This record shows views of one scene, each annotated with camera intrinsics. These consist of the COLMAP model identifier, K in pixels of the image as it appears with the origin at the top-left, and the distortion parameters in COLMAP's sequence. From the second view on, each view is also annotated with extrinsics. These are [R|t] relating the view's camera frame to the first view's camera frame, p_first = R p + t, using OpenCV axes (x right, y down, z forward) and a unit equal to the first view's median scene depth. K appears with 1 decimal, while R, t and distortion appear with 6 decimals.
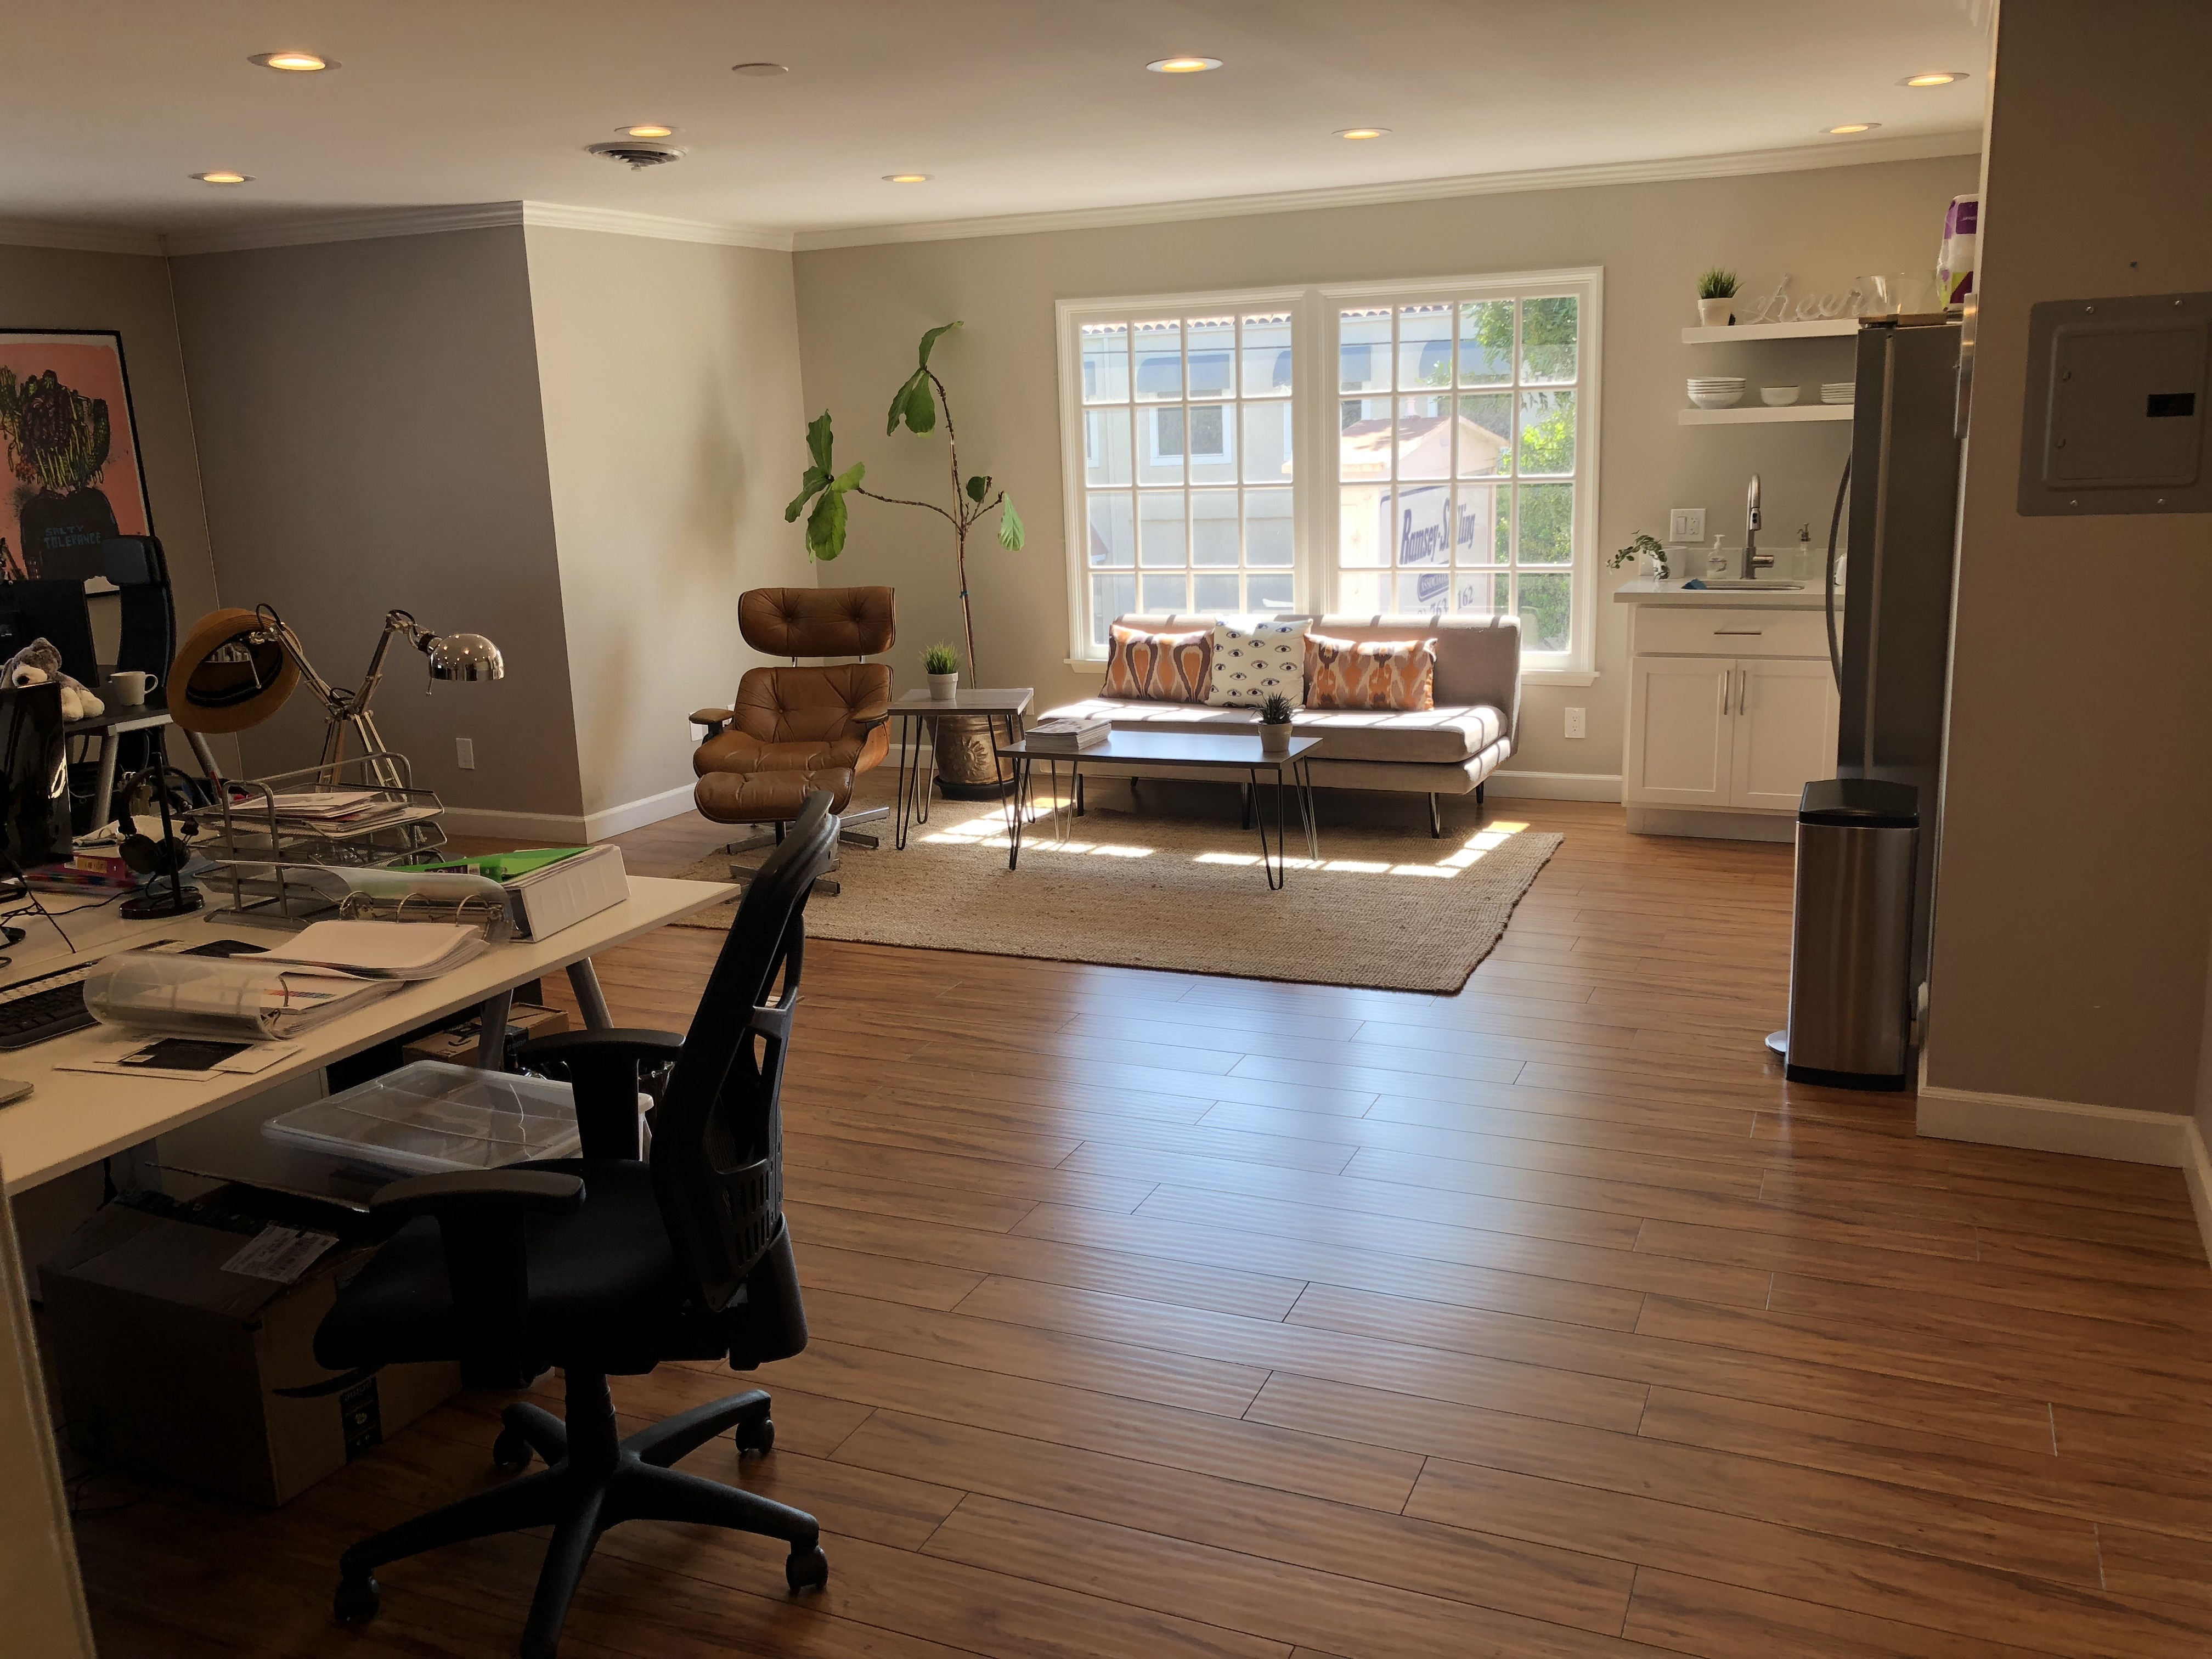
lens RADIAL K [[1854.7, 0, 1106.0], [0, 1854.7, 829.5], [0, 0, 1]] dist [0.036534, -0.012405]
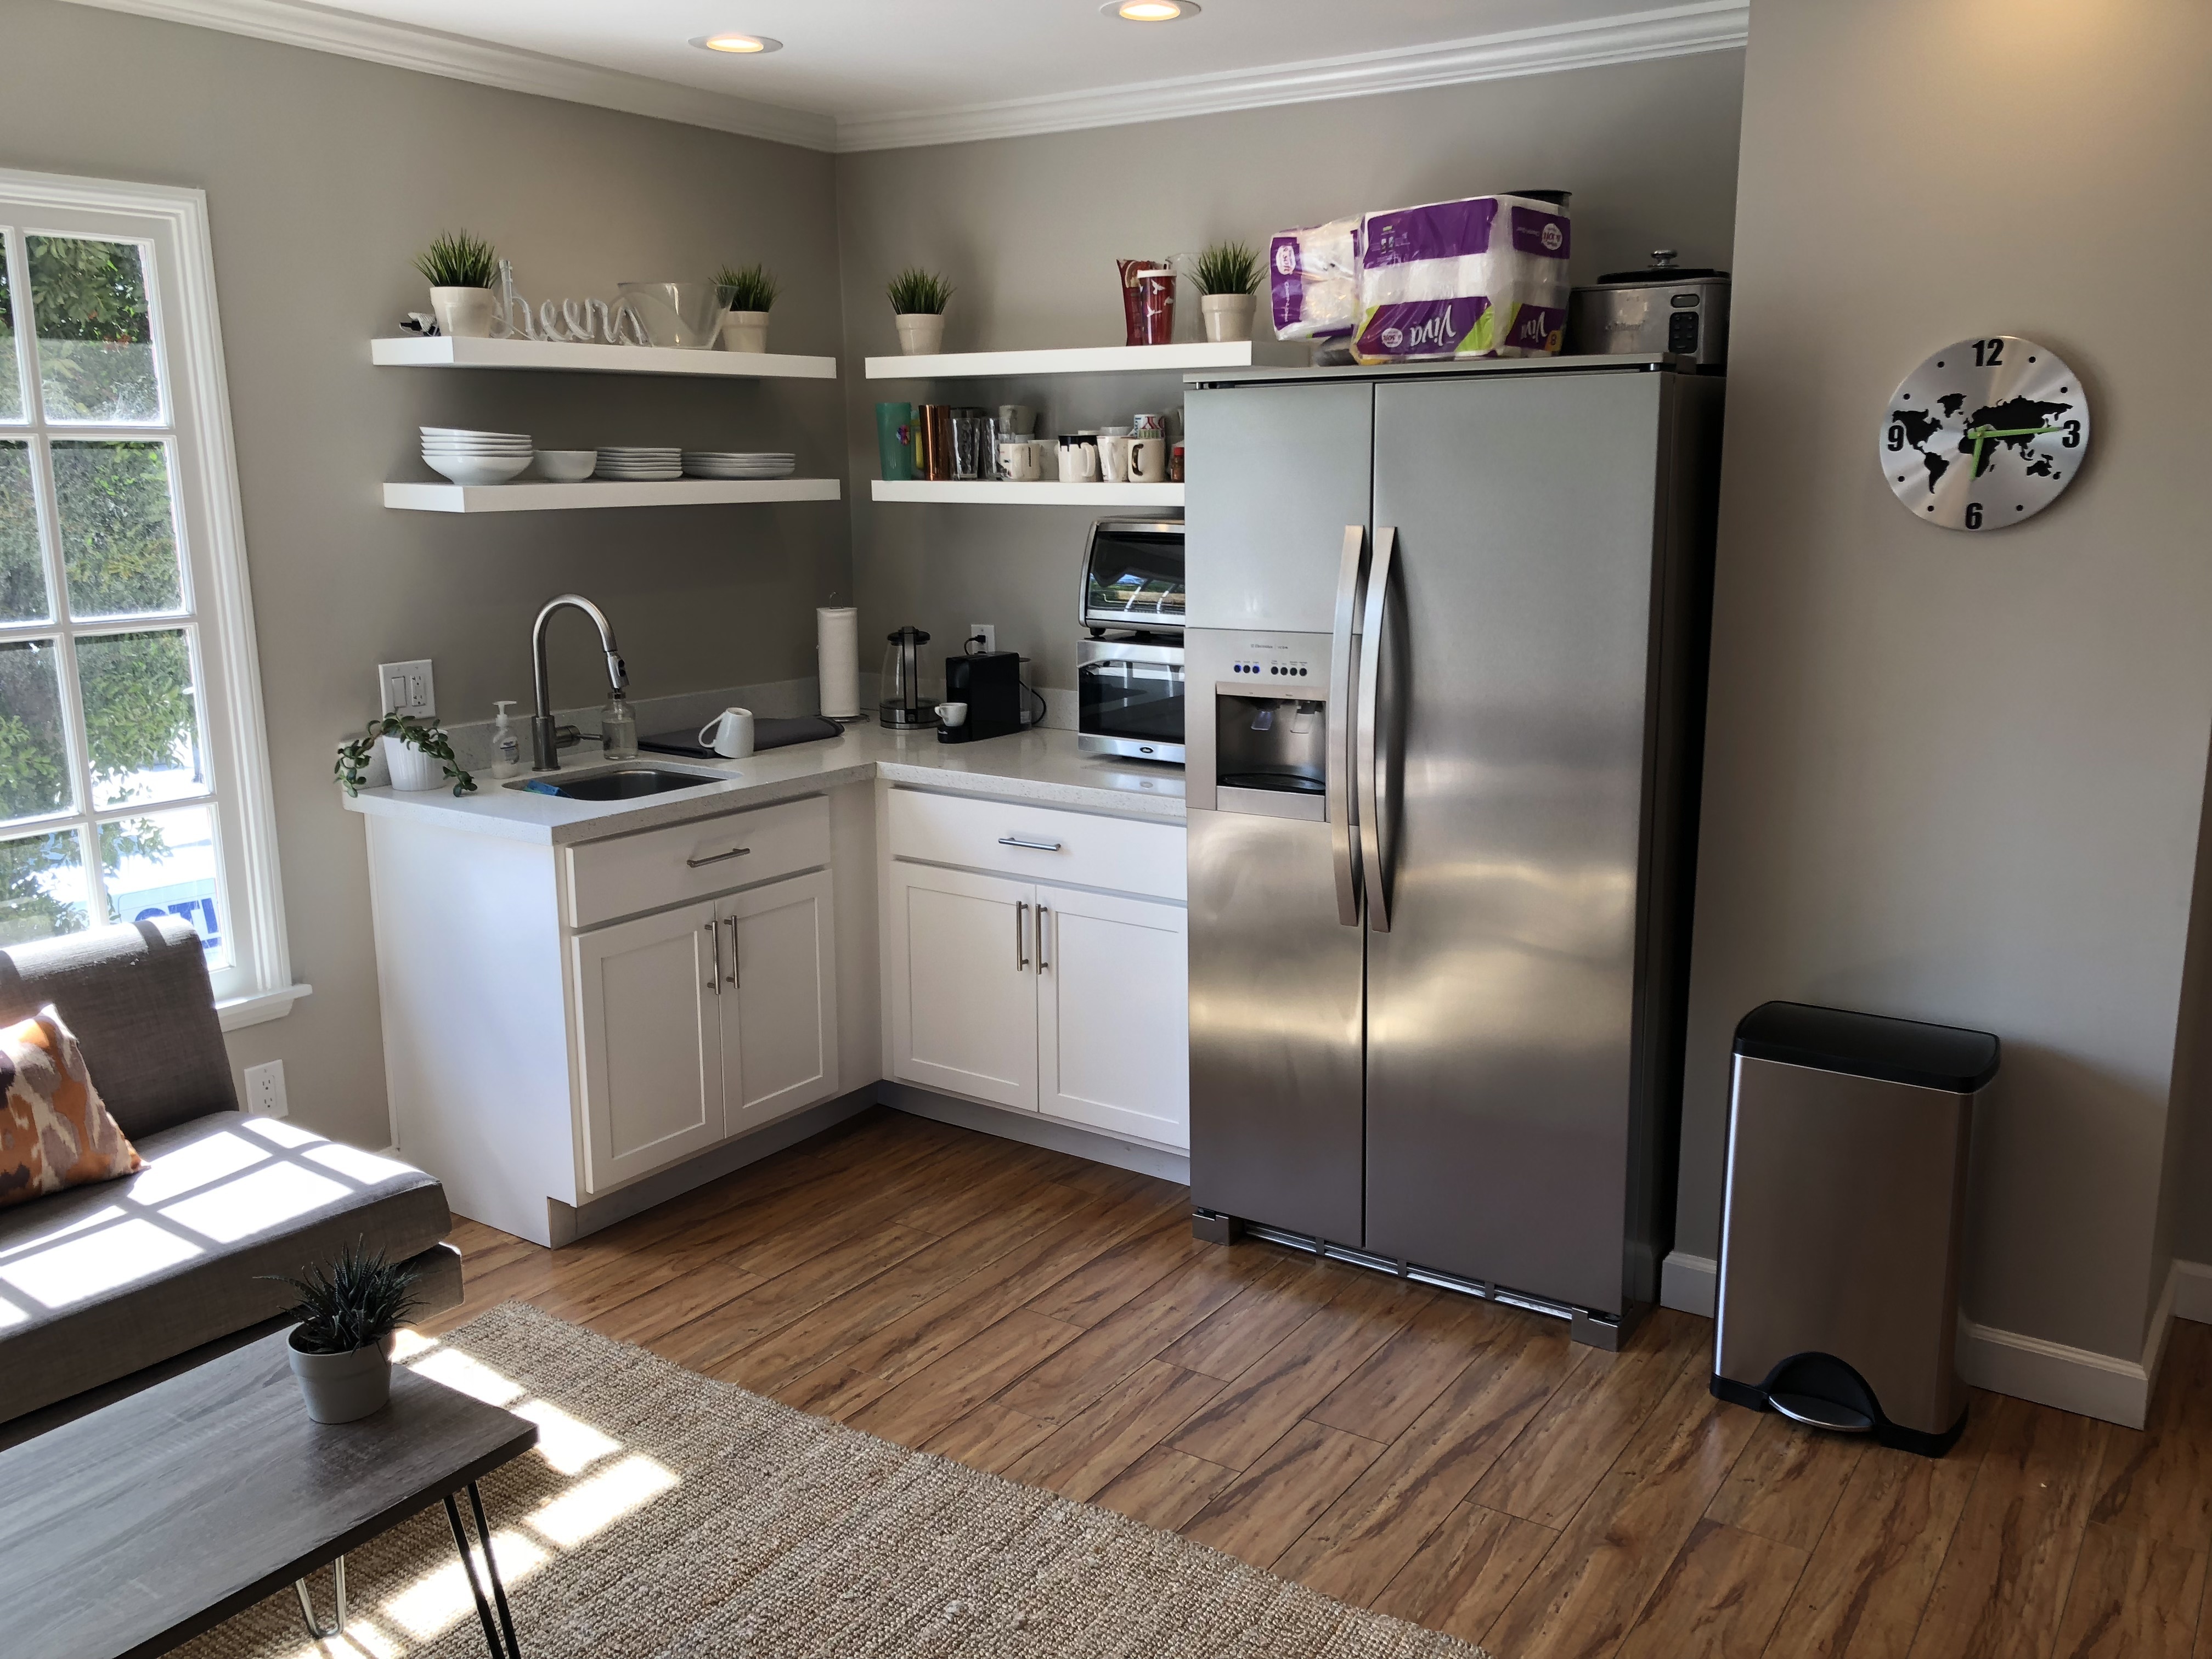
lens RADIAL K [[1854.7, 0, 1106.0], [0, 1854.7, 829.5], [0, 0, 1]] dist [0.036534, -0.012405]
pose [[0.178928, -0.167497, 0.969500, -0.193507], [0.211846, 0.968847, 0.128286, -0.148518], [-0.960784, 0.182431, 0.208838, 0.683099]]
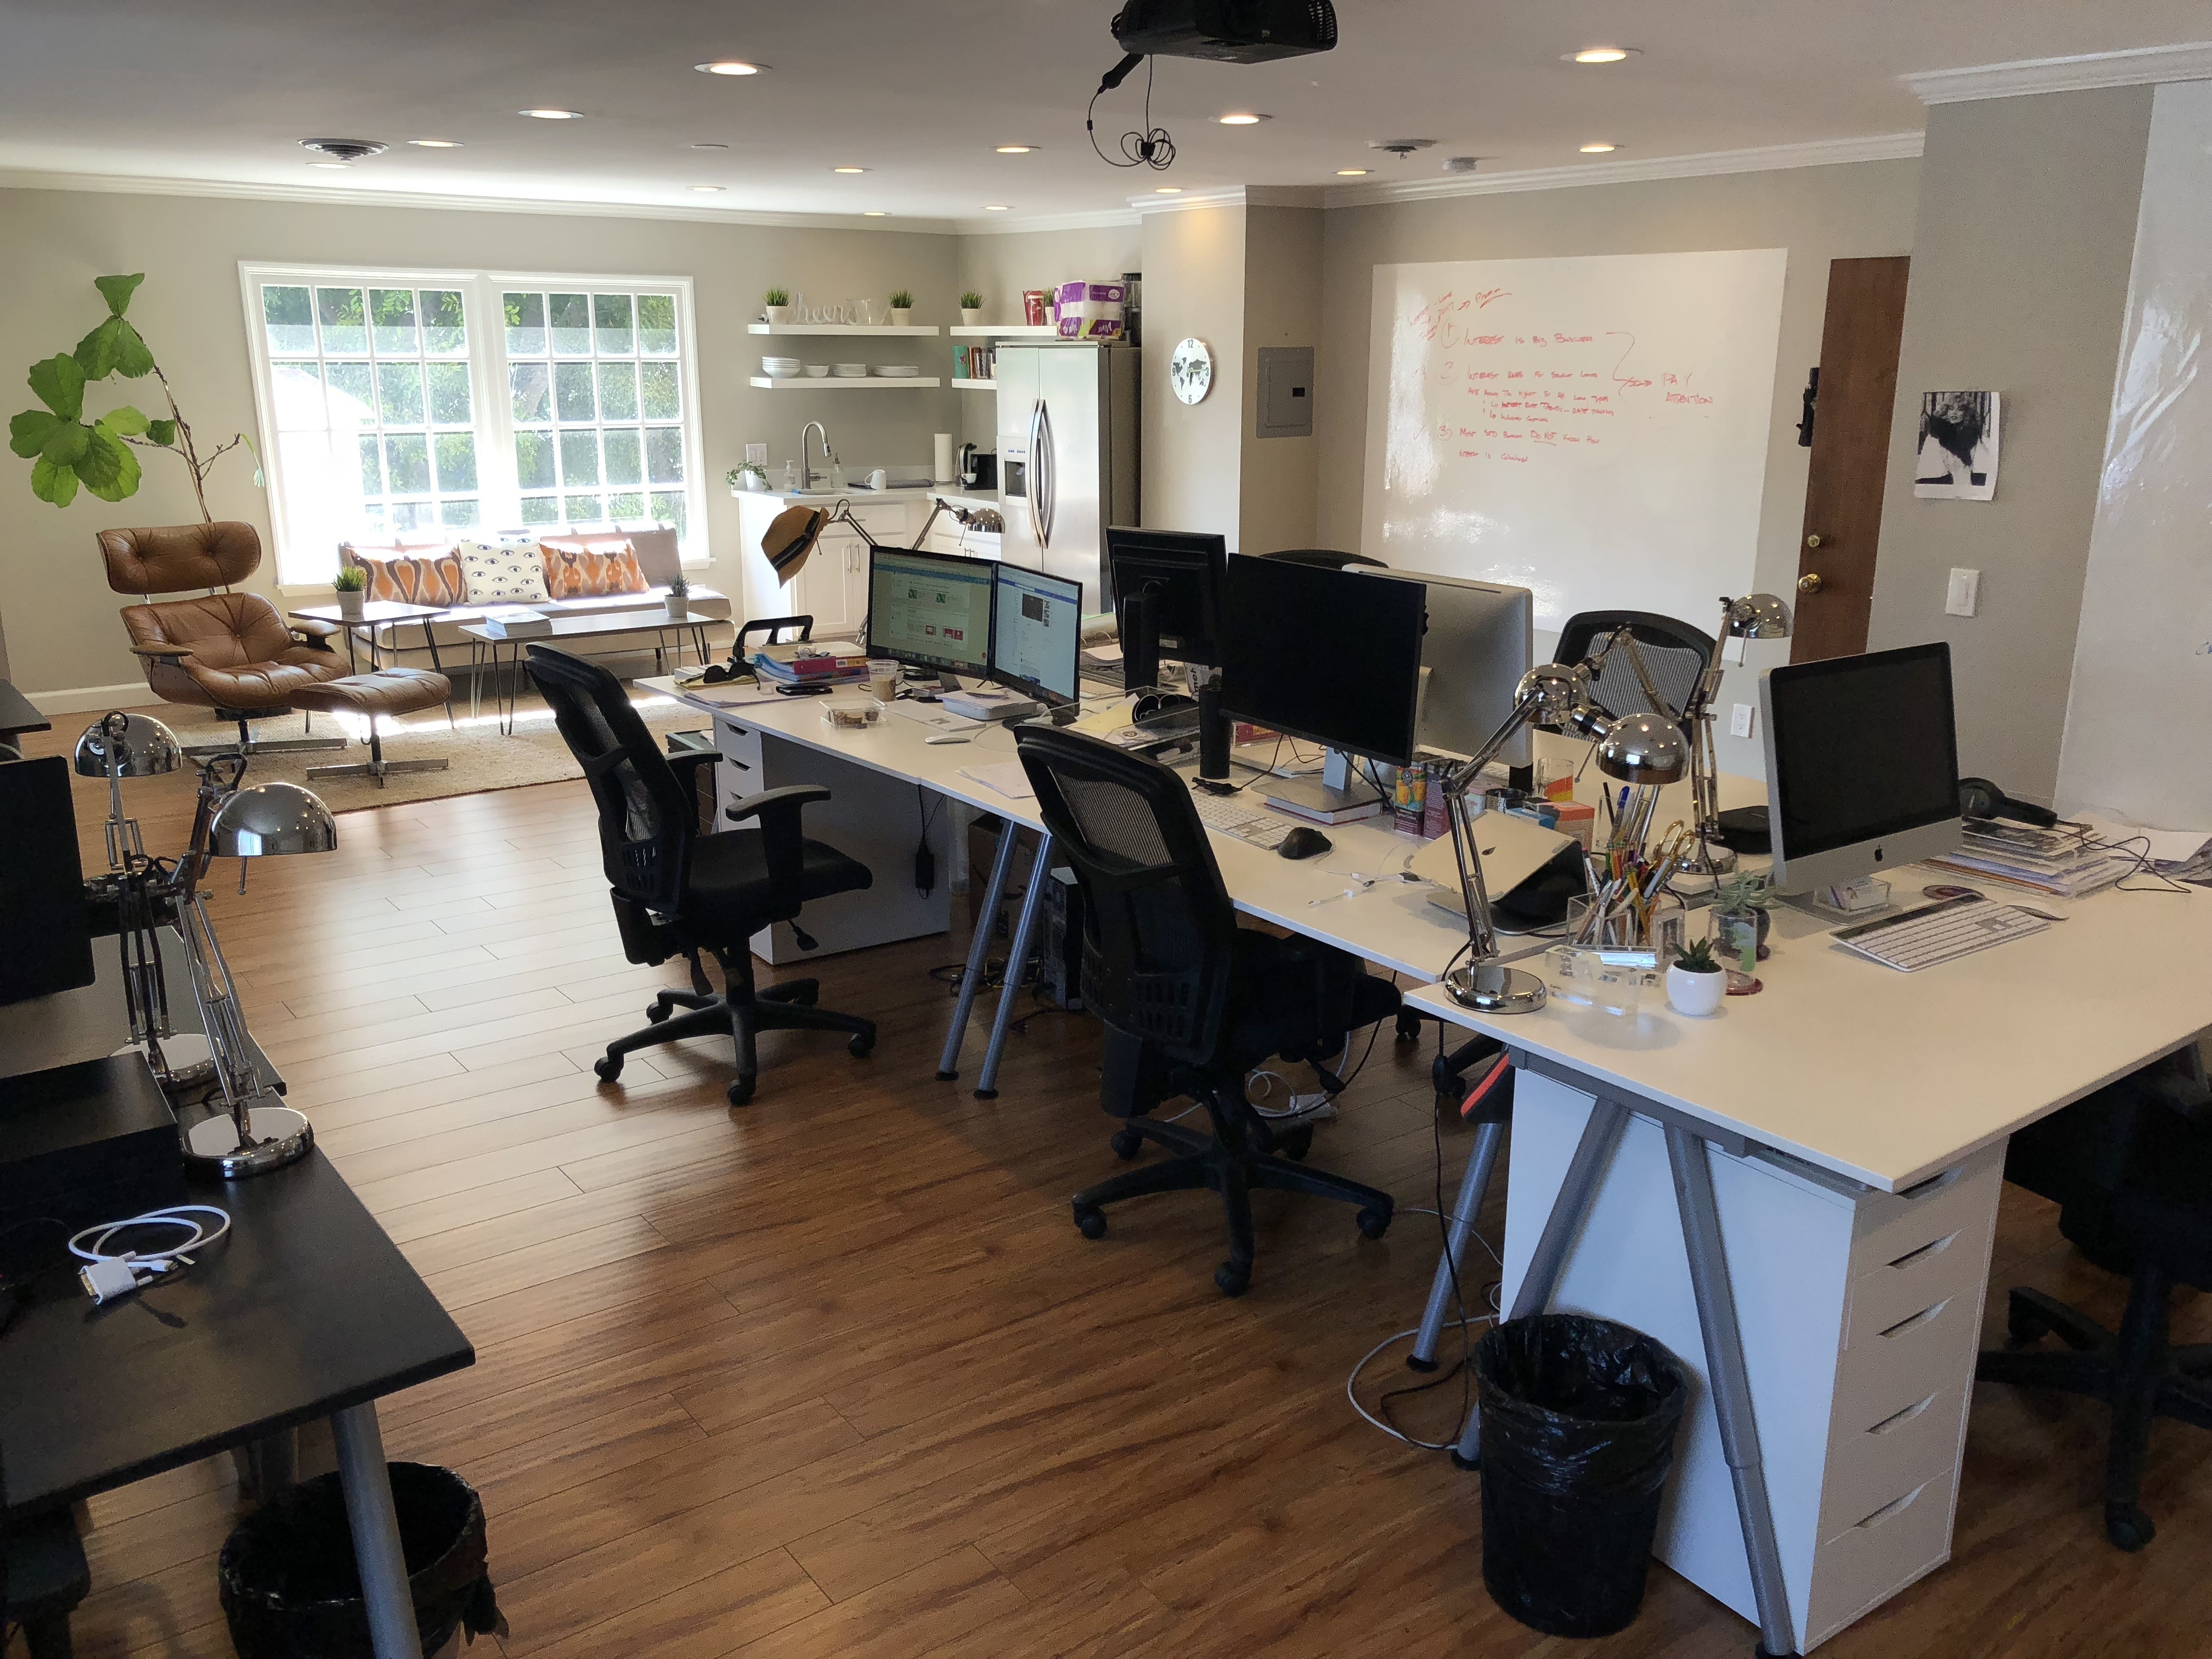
lens RADIAL K [[1868.8, 0, 1106.9], [0, 1868.8, 894.7], [0, 0, 1]] dist [0.008746, -0.004986]
pose [[0.496037, -0.212354, 0.841934, -0.890568], [0.164794, 0.975034, 0.148834, 0.006092], [-0.852520, 0.064918, 0.518648, -0.007114]]
